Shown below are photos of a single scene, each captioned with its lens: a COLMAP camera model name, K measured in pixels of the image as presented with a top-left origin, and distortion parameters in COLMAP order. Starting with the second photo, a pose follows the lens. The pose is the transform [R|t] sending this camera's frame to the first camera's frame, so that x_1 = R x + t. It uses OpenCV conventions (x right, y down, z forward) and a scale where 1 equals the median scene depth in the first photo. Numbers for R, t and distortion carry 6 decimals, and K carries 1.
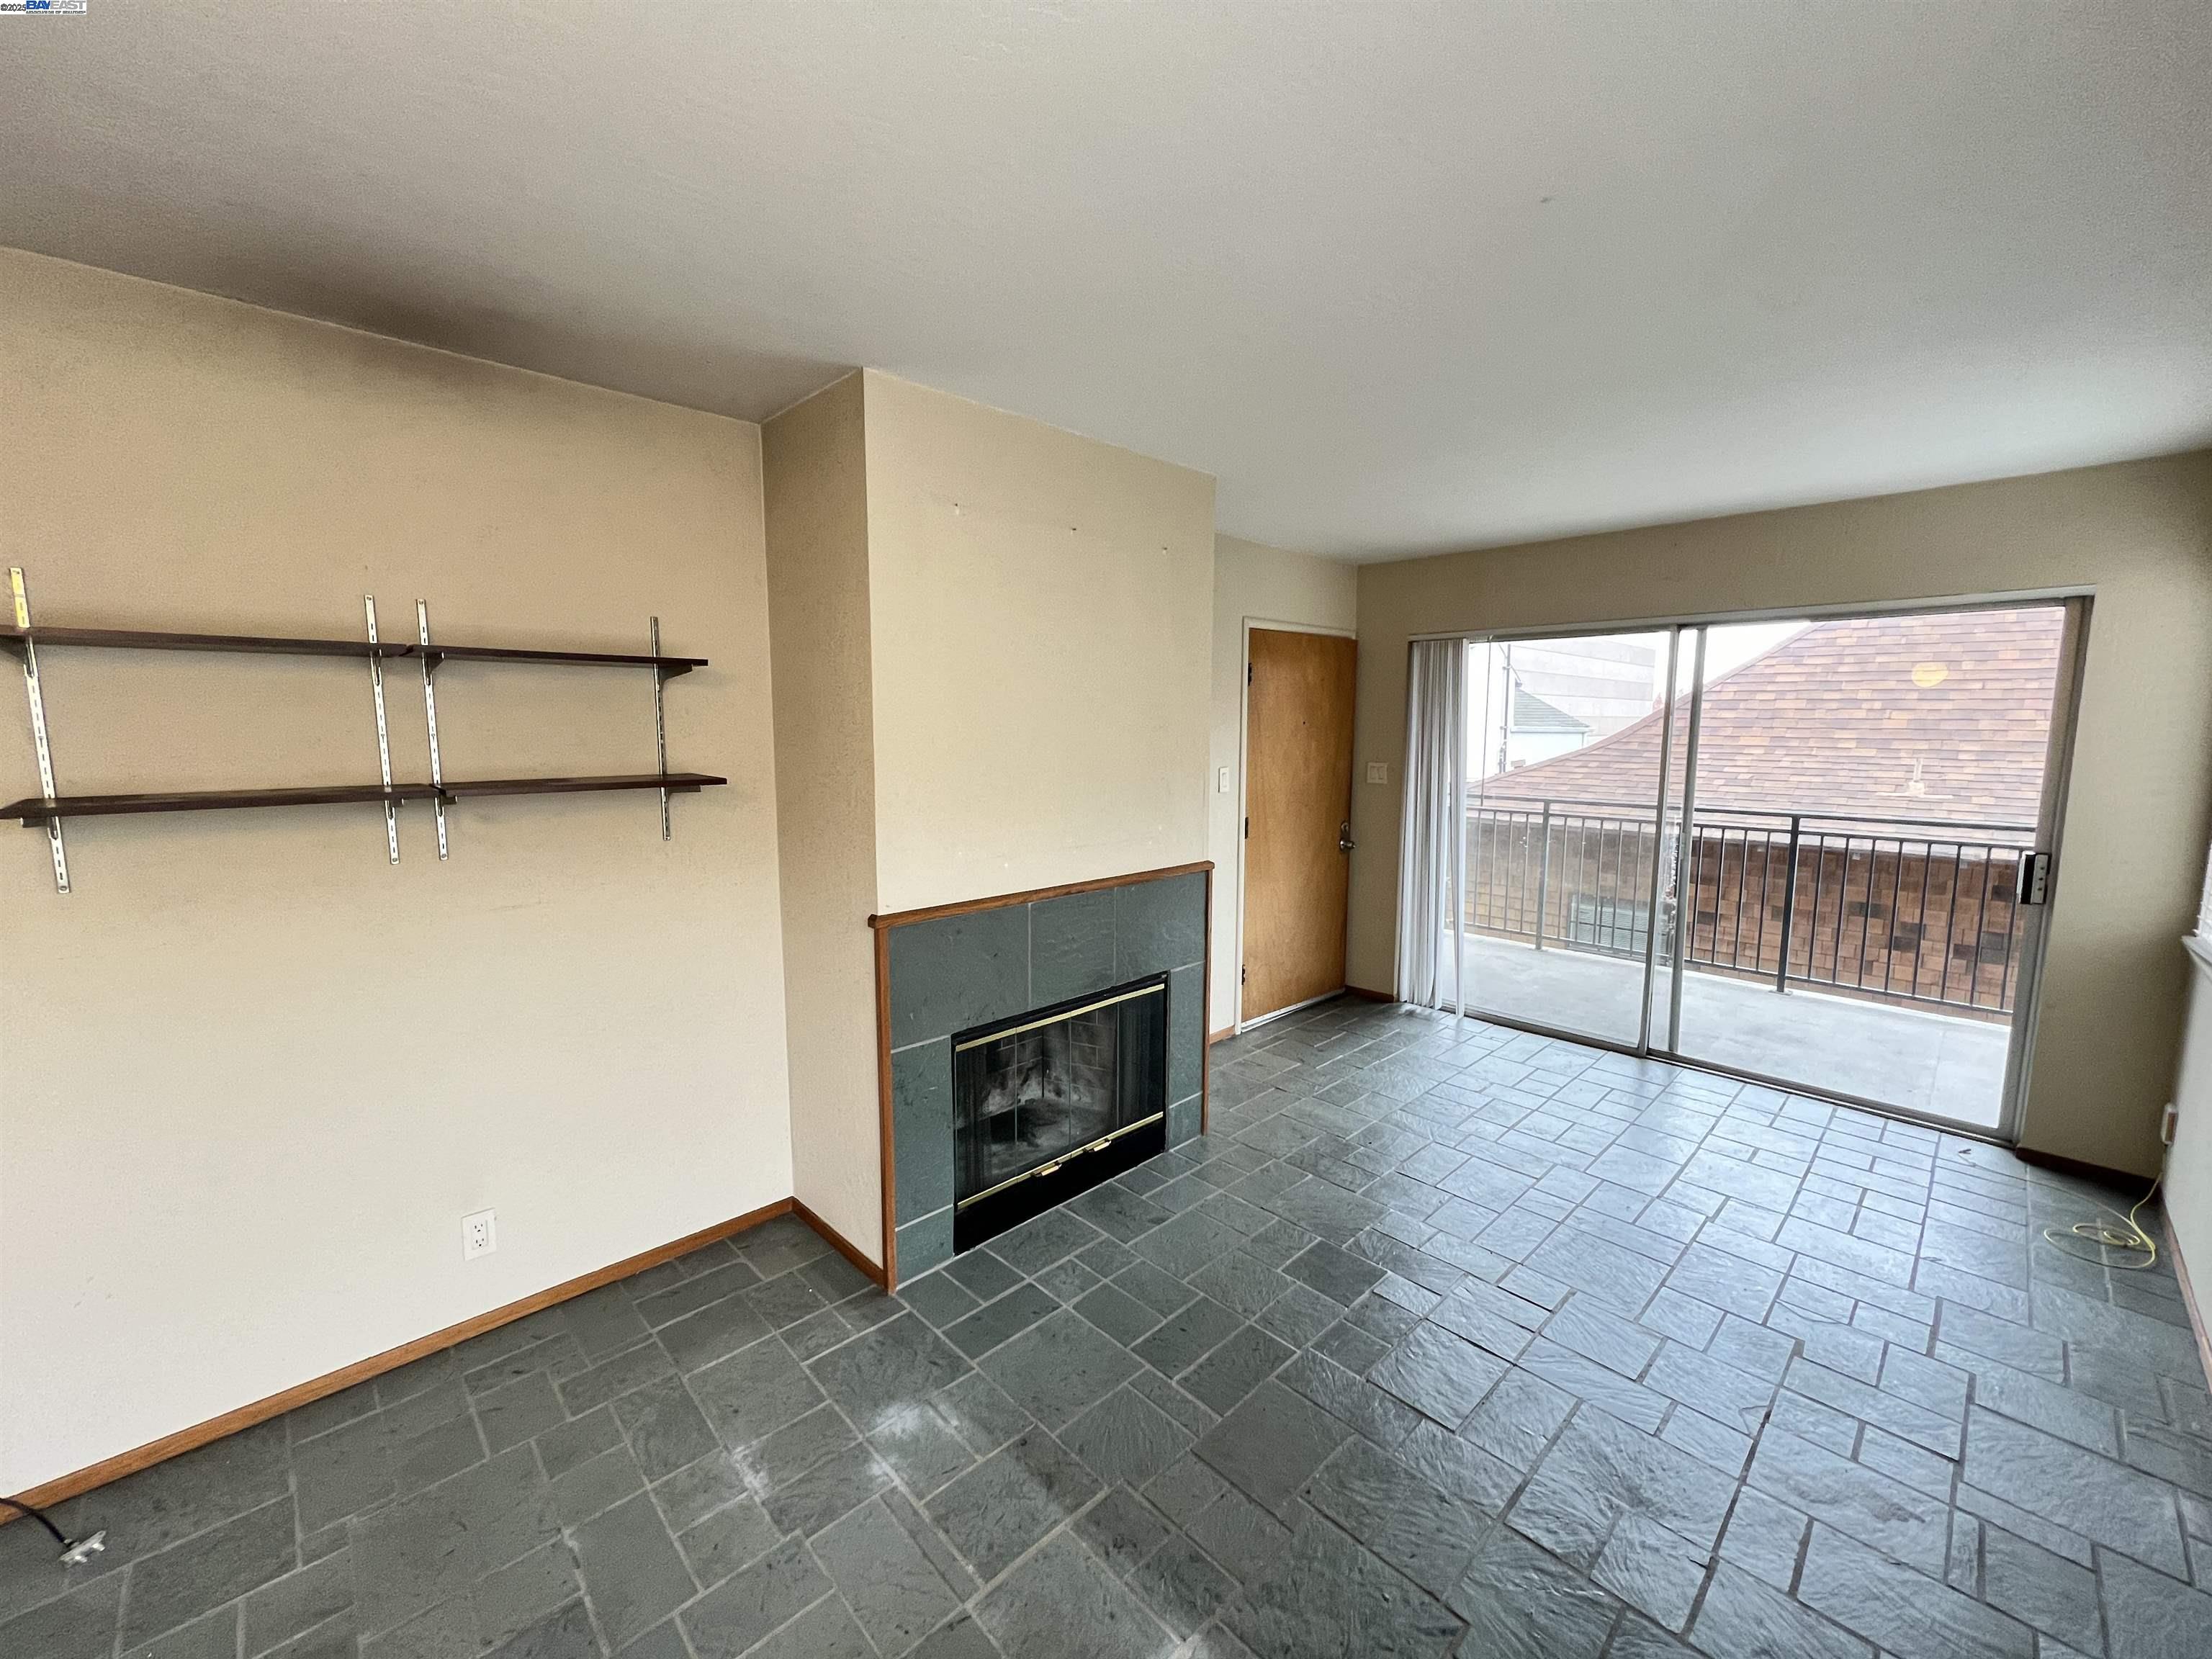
lens RADIAL K [[881.1, 0, 1114.7], [0, 881.1, 822.5], [0, 0, 1]] dist [-0.002531, 0.000452]
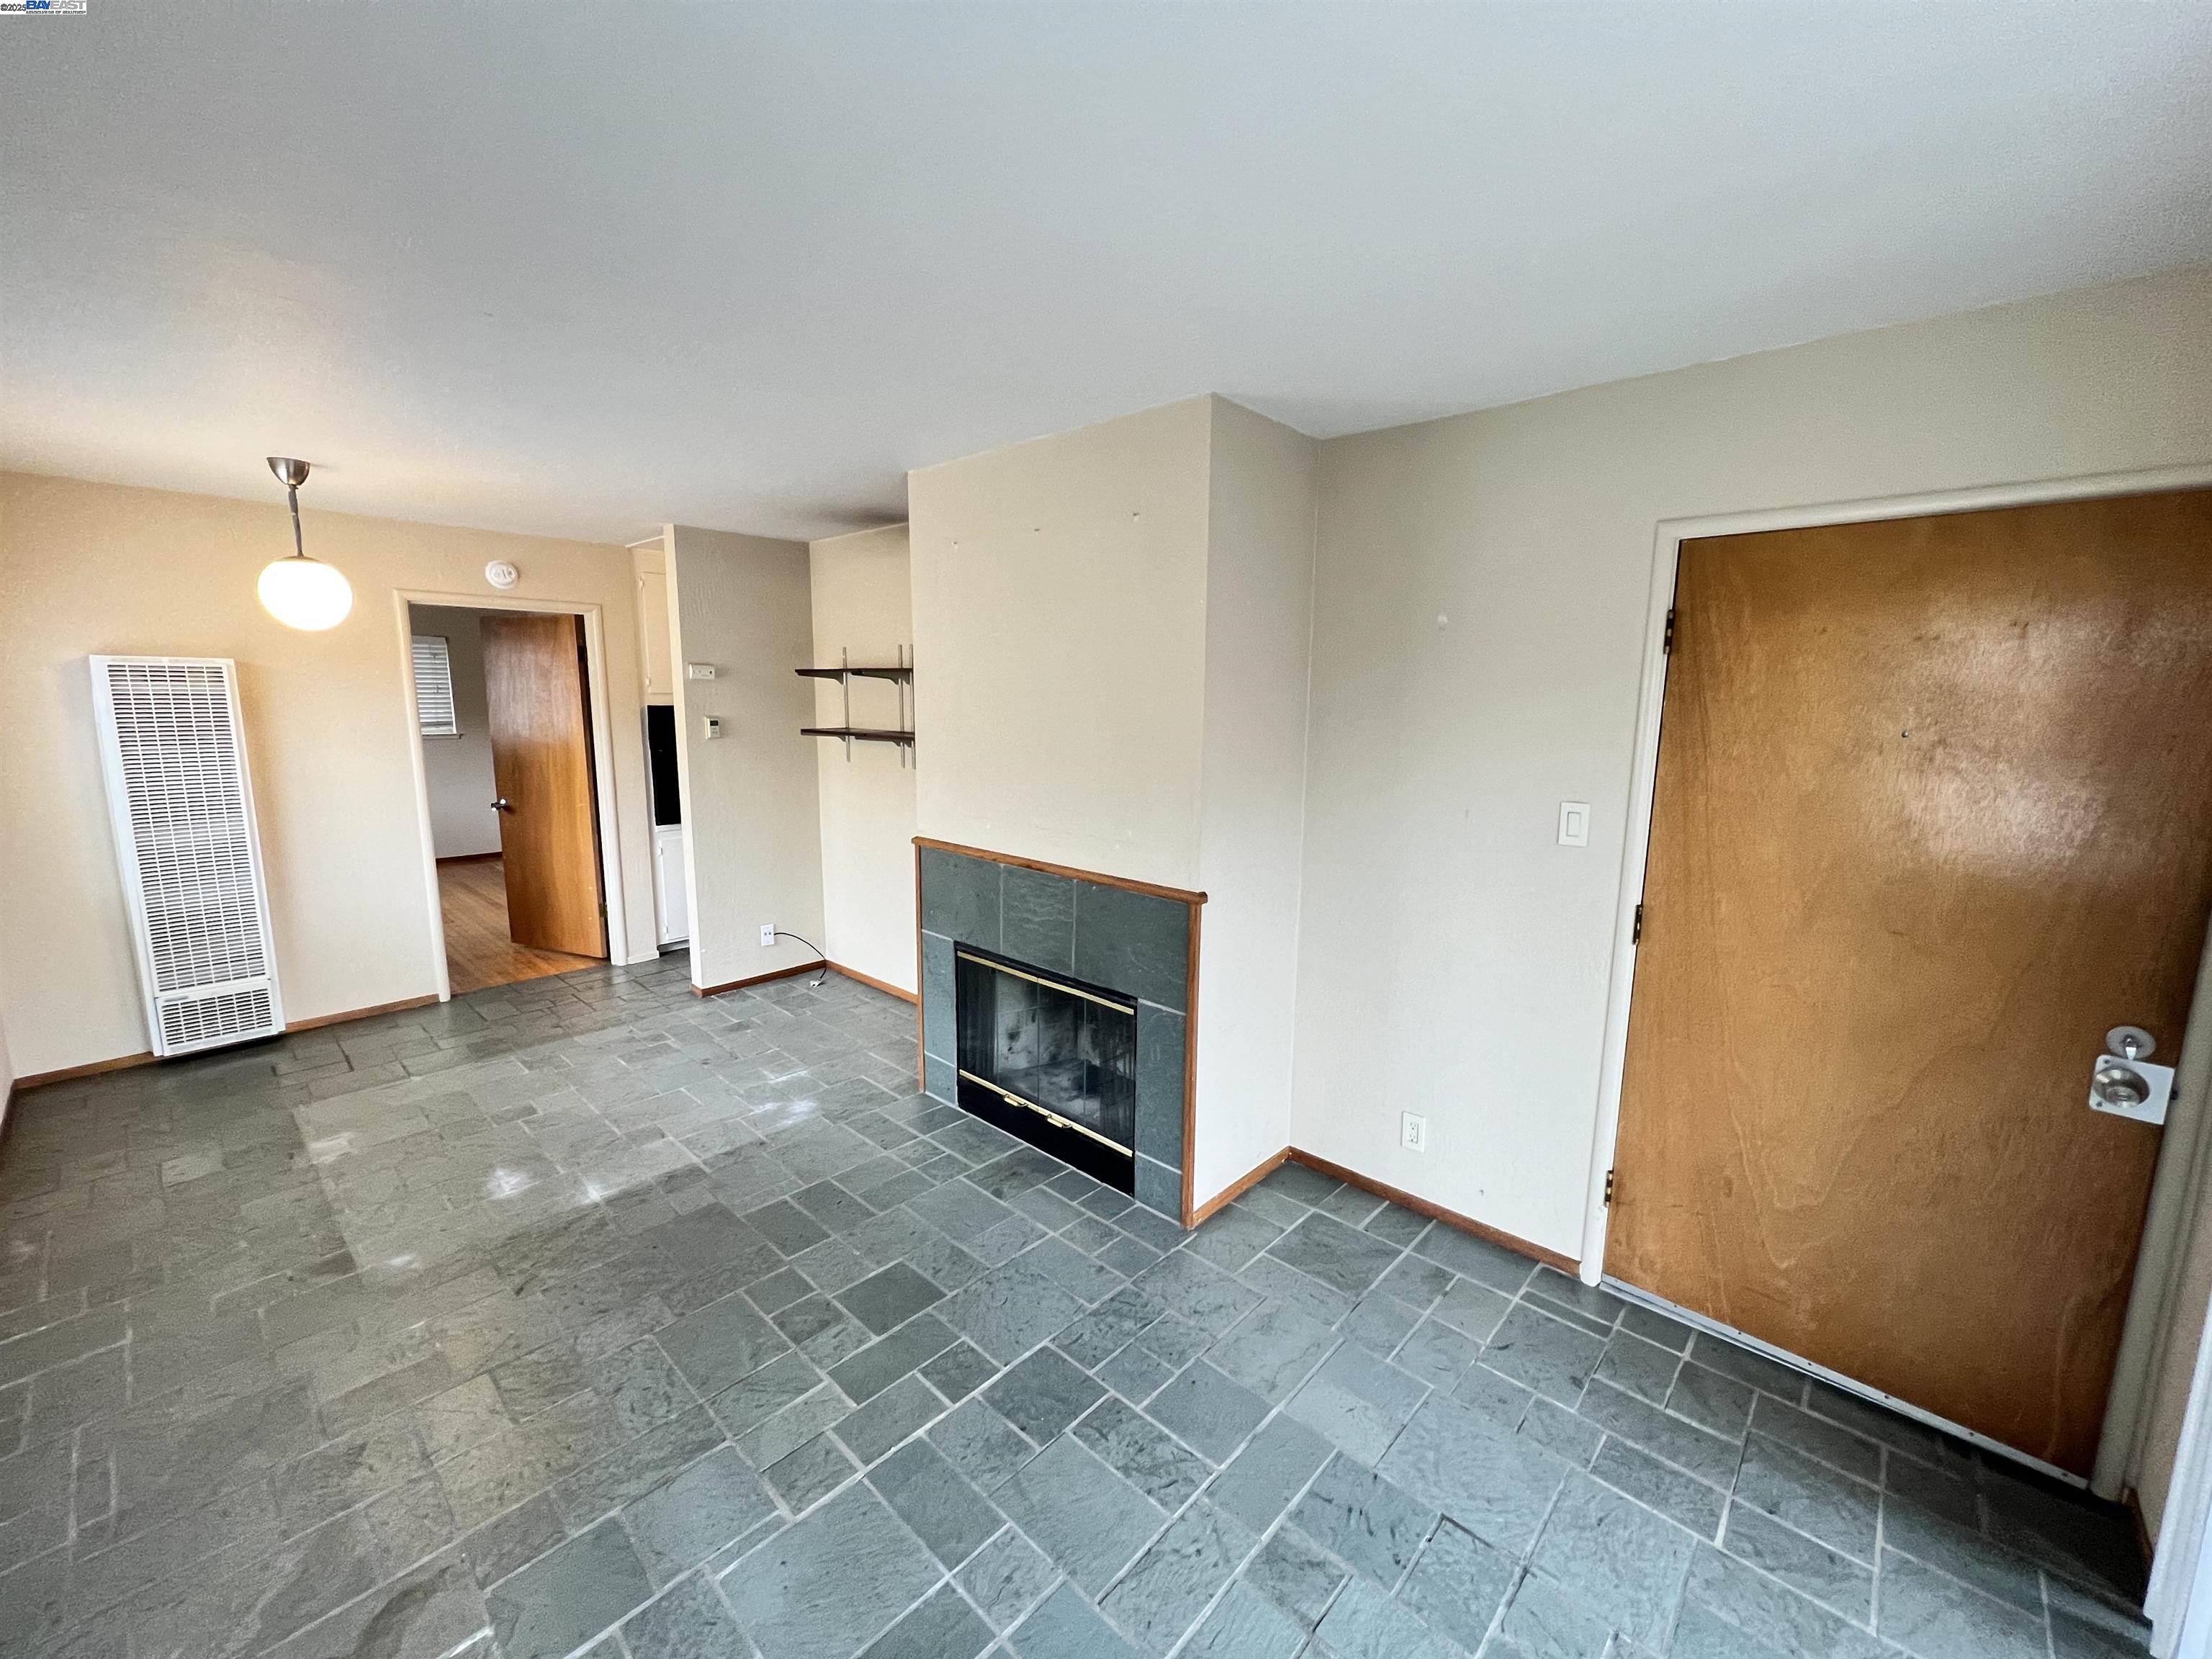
lens RADIAL K [[881.1, 0, 1098.0], [0, 881.1, 826.6], [0, 0, 1]] dist [-0.002531, 0.000452]
pose [[0.050202, 0.148524, -0.987634, 1.024428], [-0.128911, 0.981572, 0.141060, -0.134159], [0.990385, 0.120236, 0.068423, 1.003737]]
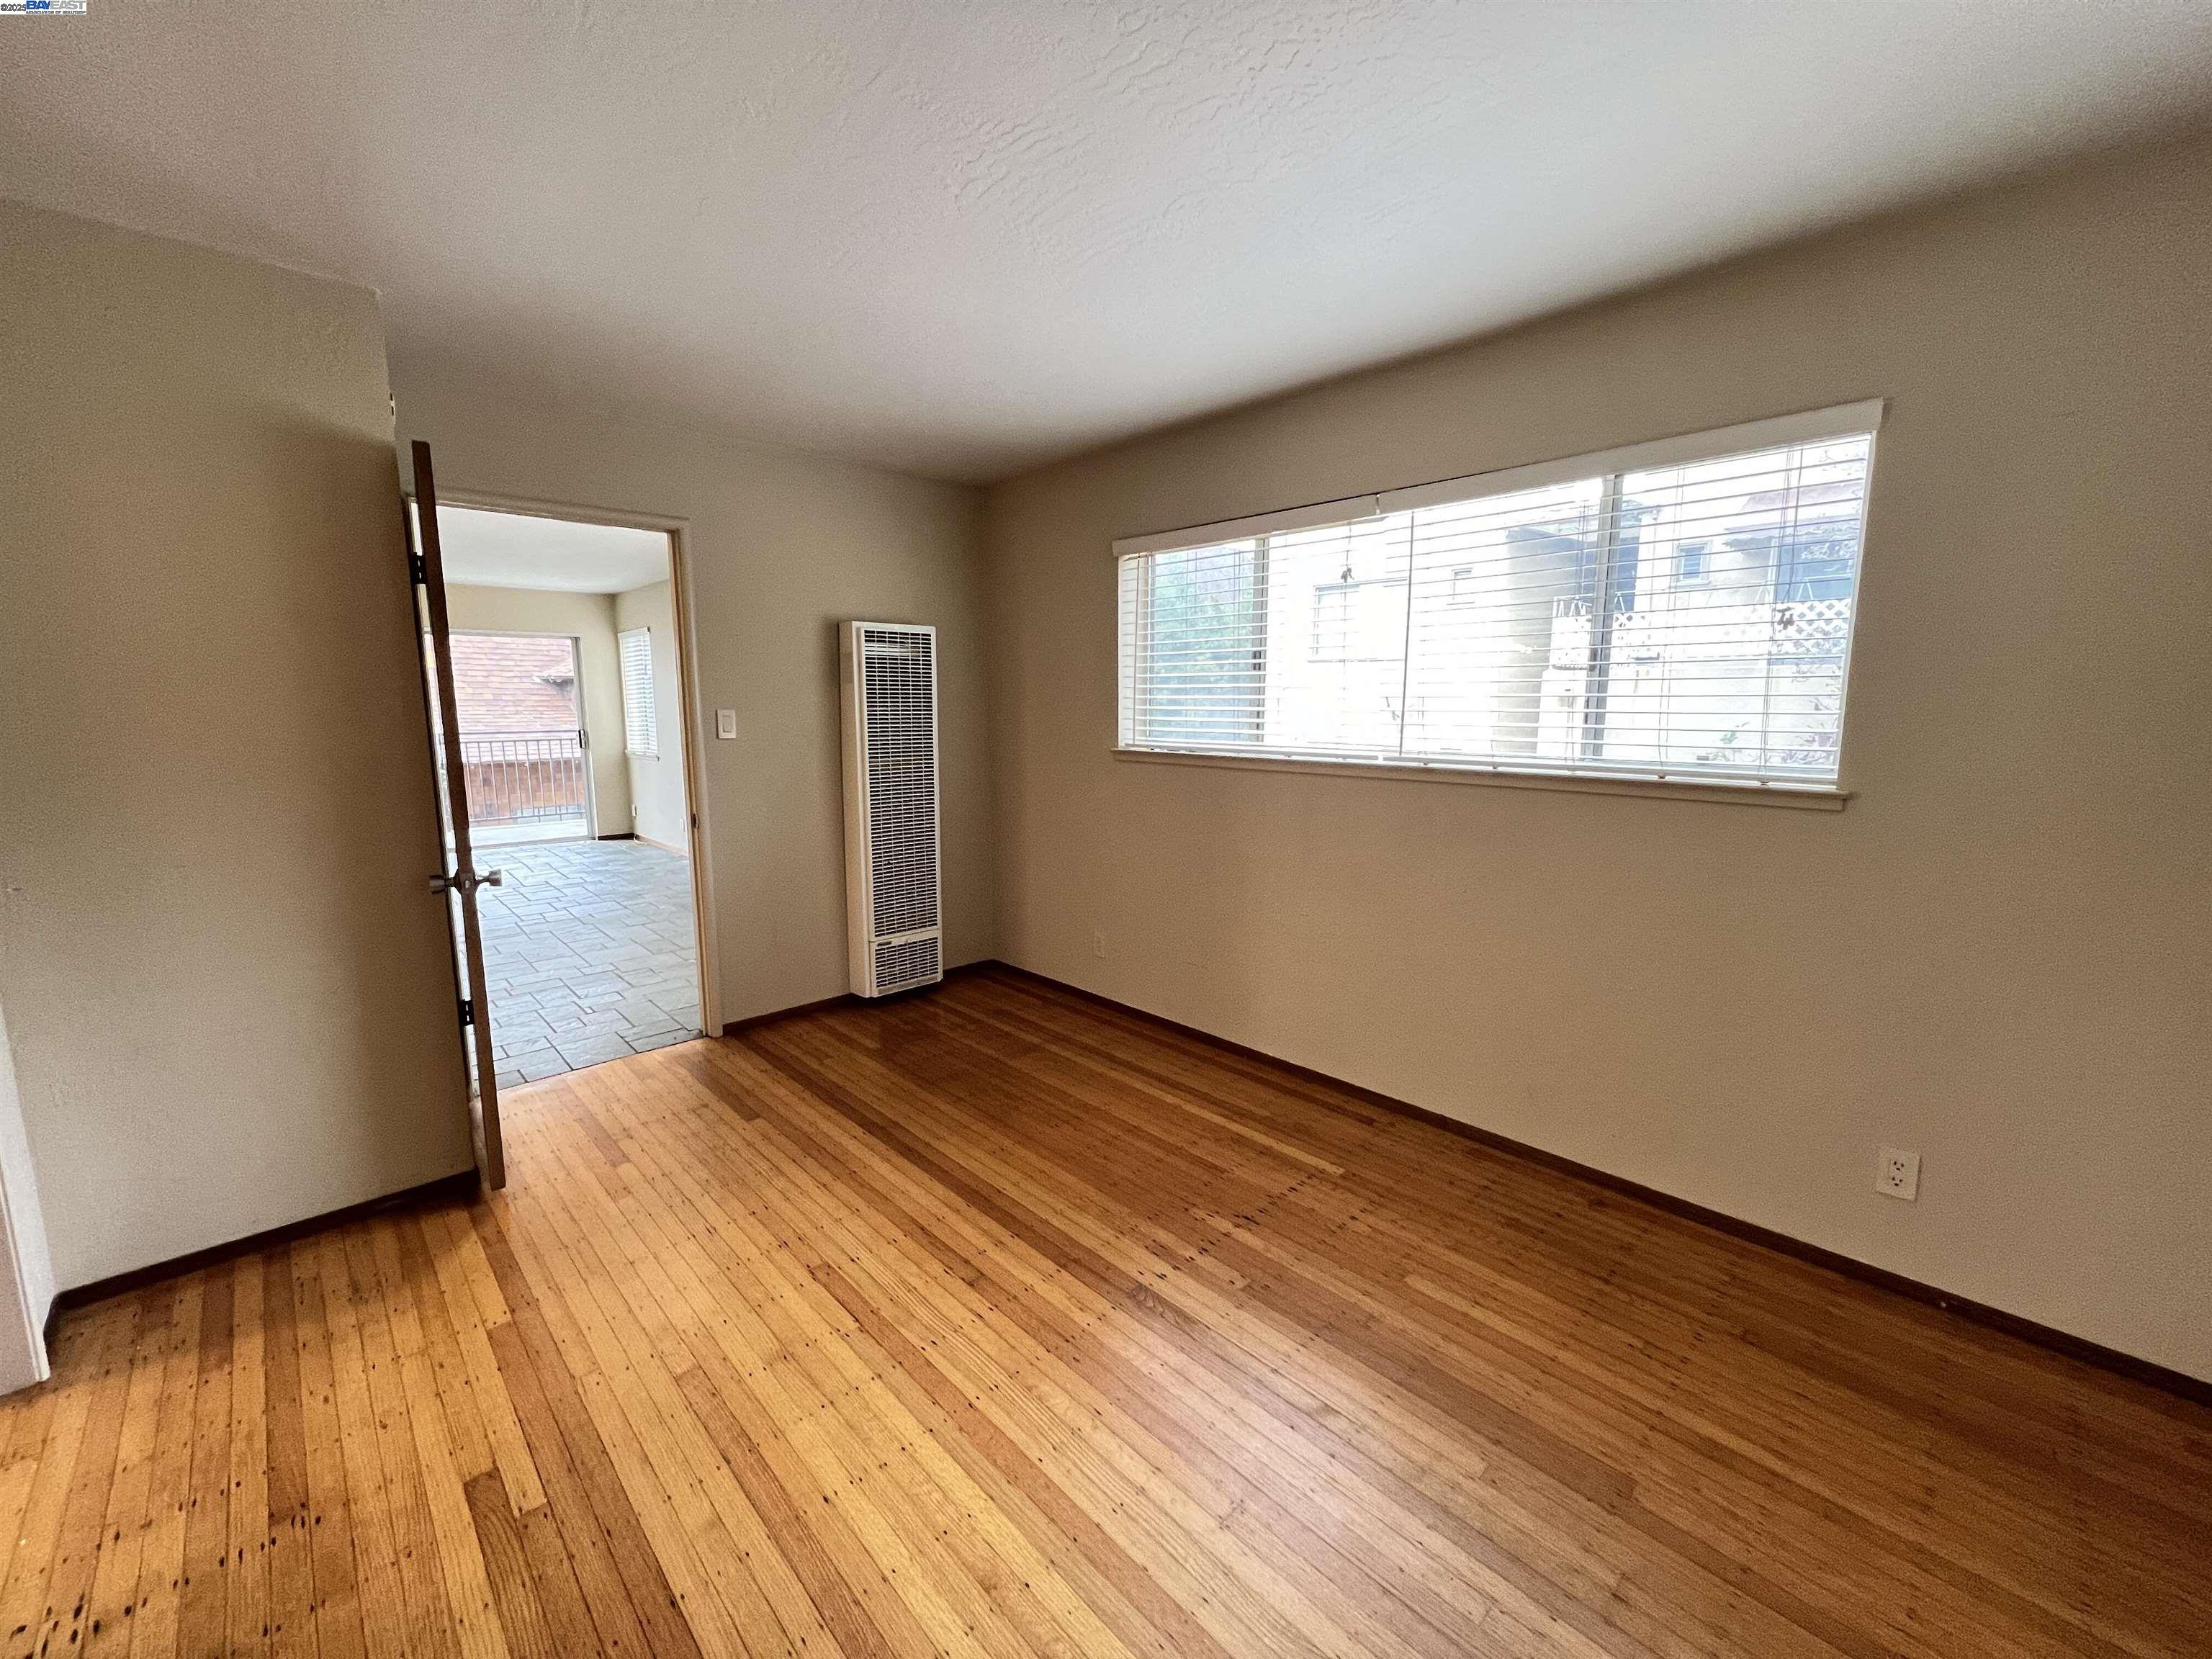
lens RADIAL K [[881.1, 0, 1104.1], [0, 881.1, 825.9], [0, 0, 1]] dist [-0.002531, 0.000452]
pose [[-0.008467, 0.133625, -0.990996, 1.067920], [-0.121488, 0.983553, 0.133660, 0.073477], [0.992557, 0.121525, 0.007906, 0.033179]]
